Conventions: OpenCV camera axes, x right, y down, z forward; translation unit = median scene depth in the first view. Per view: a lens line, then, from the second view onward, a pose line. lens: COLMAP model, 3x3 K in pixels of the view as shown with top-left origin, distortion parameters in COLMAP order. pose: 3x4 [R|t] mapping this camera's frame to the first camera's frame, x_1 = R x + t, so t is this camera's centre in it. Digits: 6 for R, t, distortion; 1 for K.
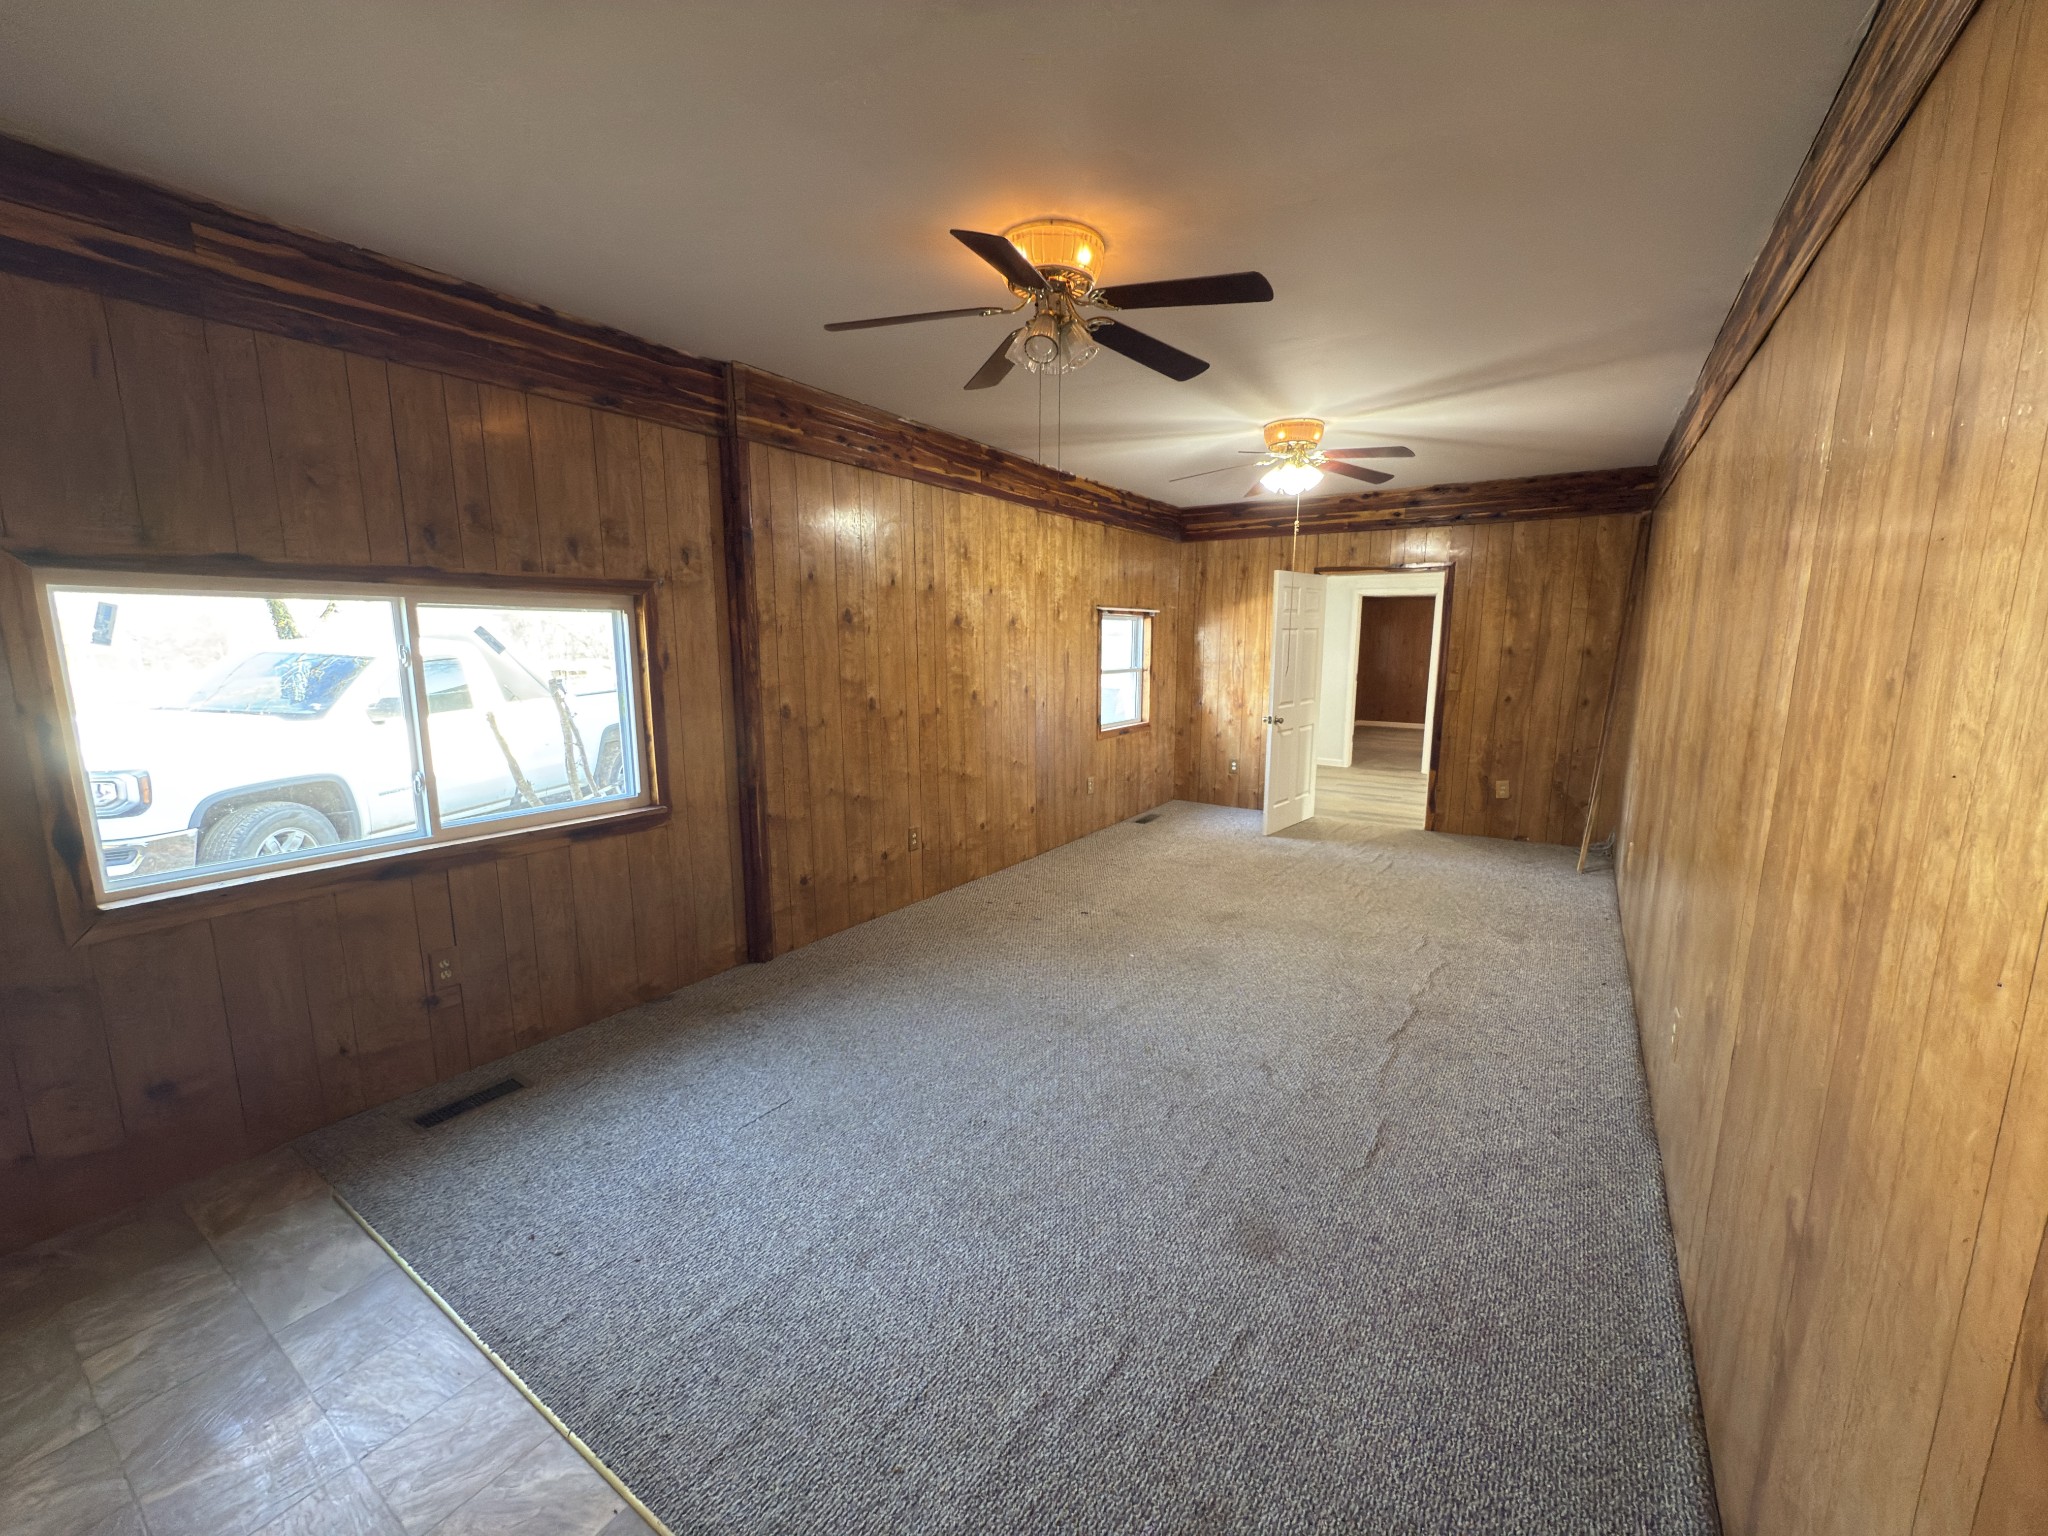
lens RADIAL K [[818.4, 0, 1027.4], [0, 818.4, 773.2], [0, 0, 1]] dist [0.000805, 0.000356]
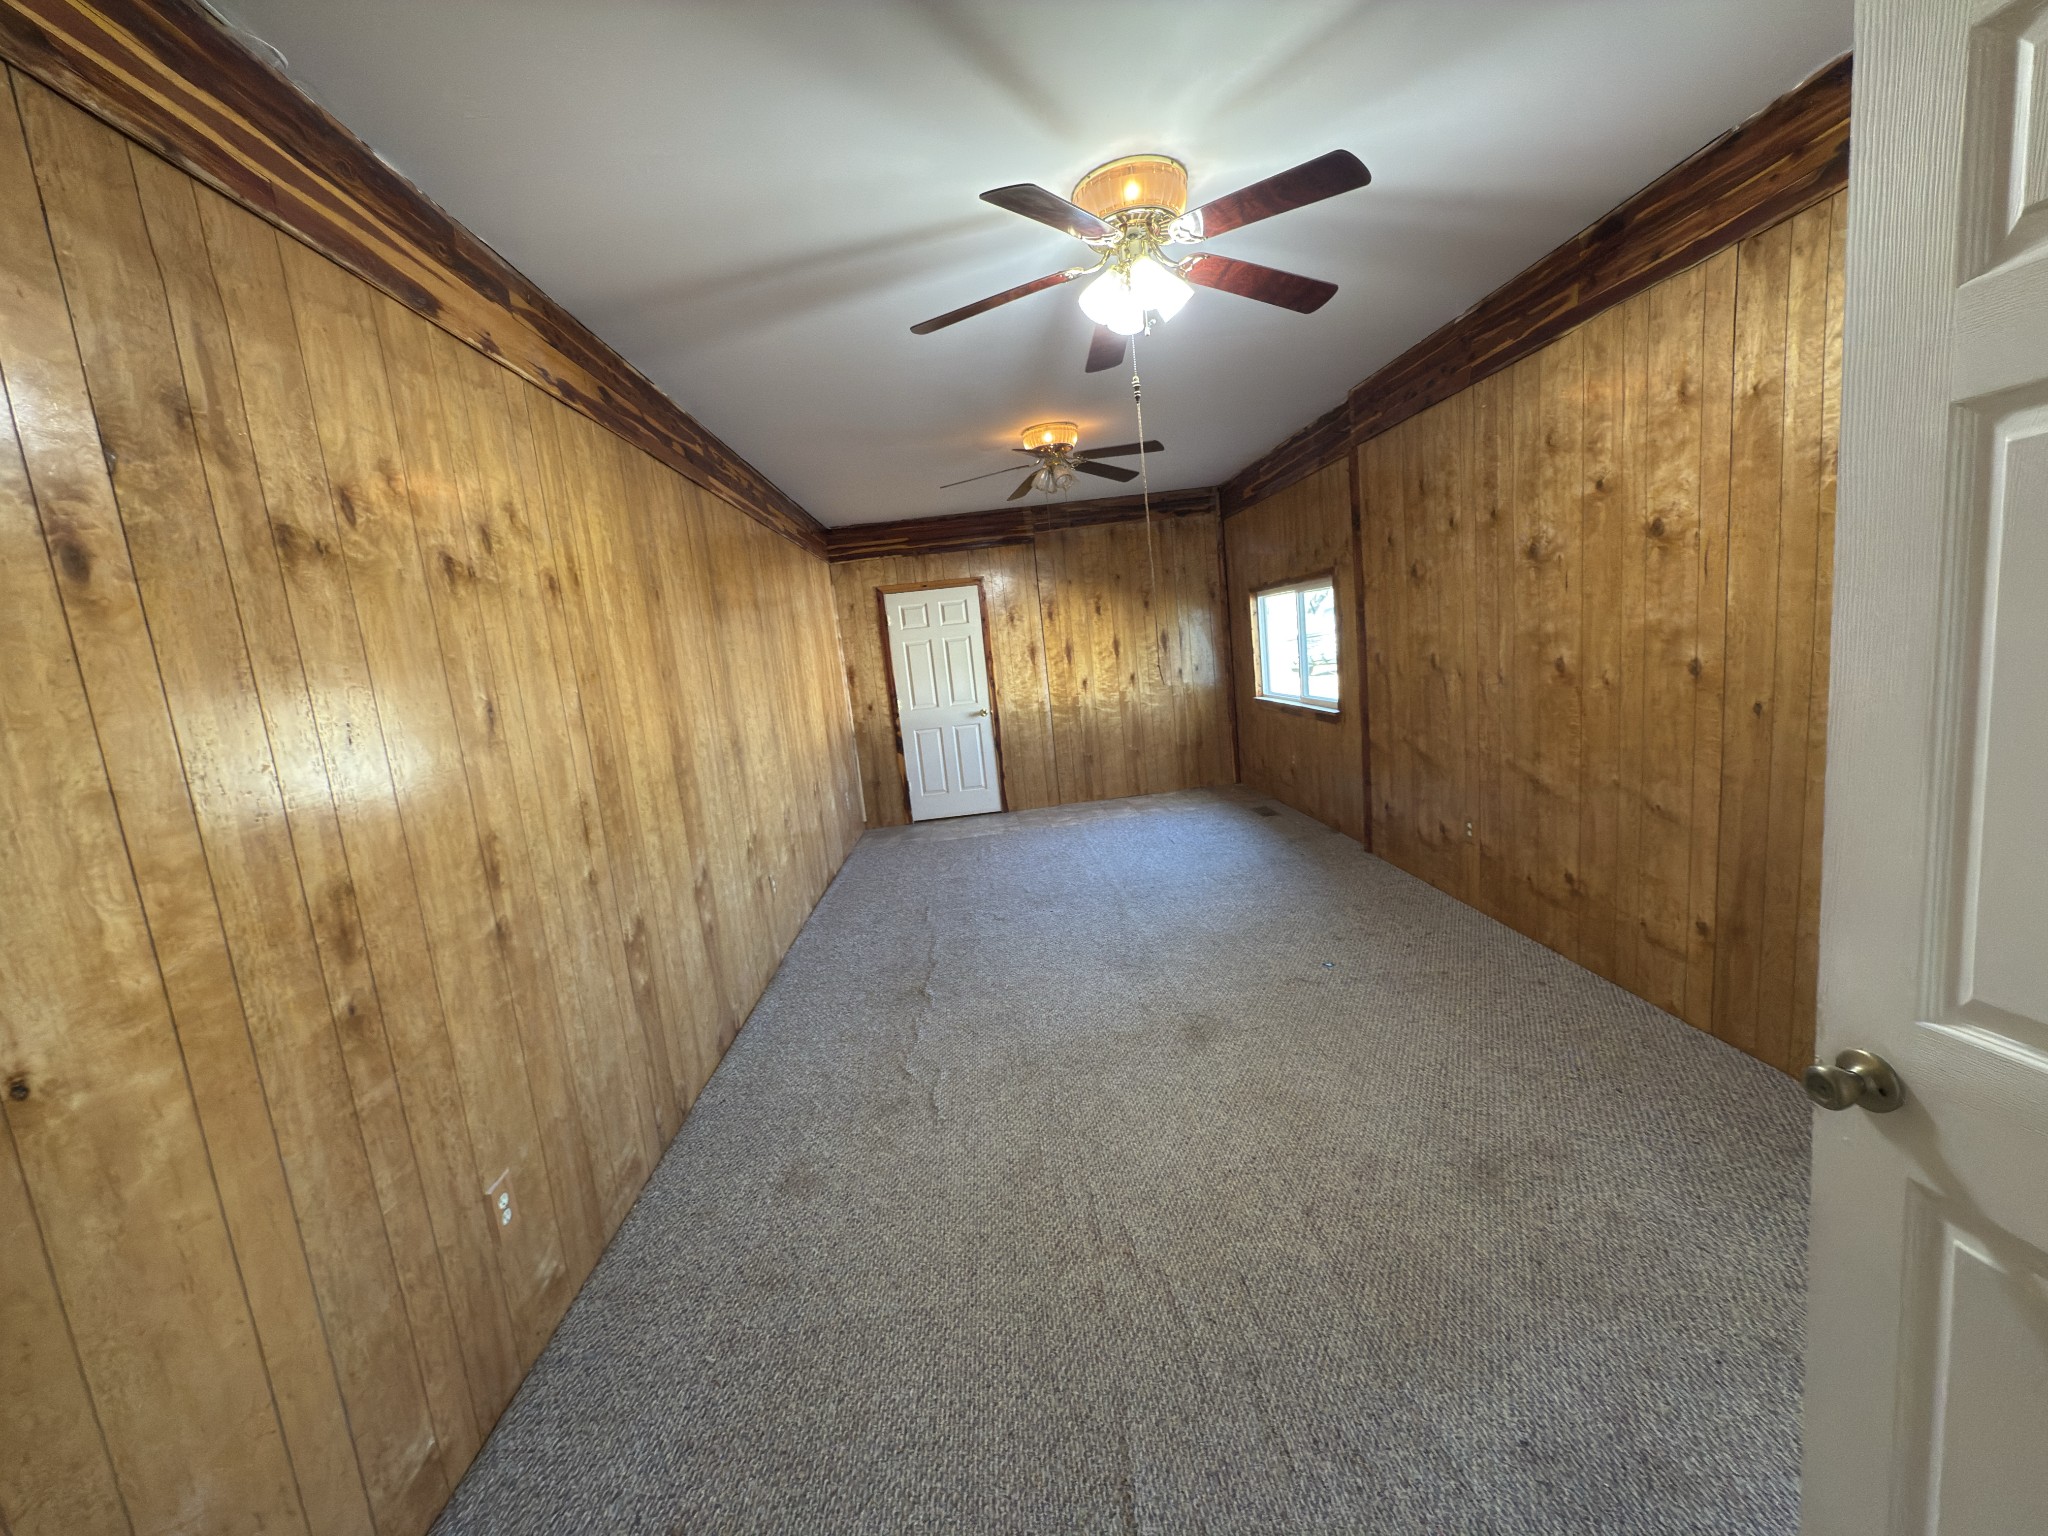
lens RADIAL K [[818.4, 0, 1027.4], [0, 818.4, 773.2], [0, 0, 1]] dist [0.000805, 0.000356]
pose [[-0.793340, 0.173784, -0.583447, 0.668697], [0.000924, 0.958732, 0.284309, -0.203300], [0.608778, 0.225014, -0.760761, 1.302375]]
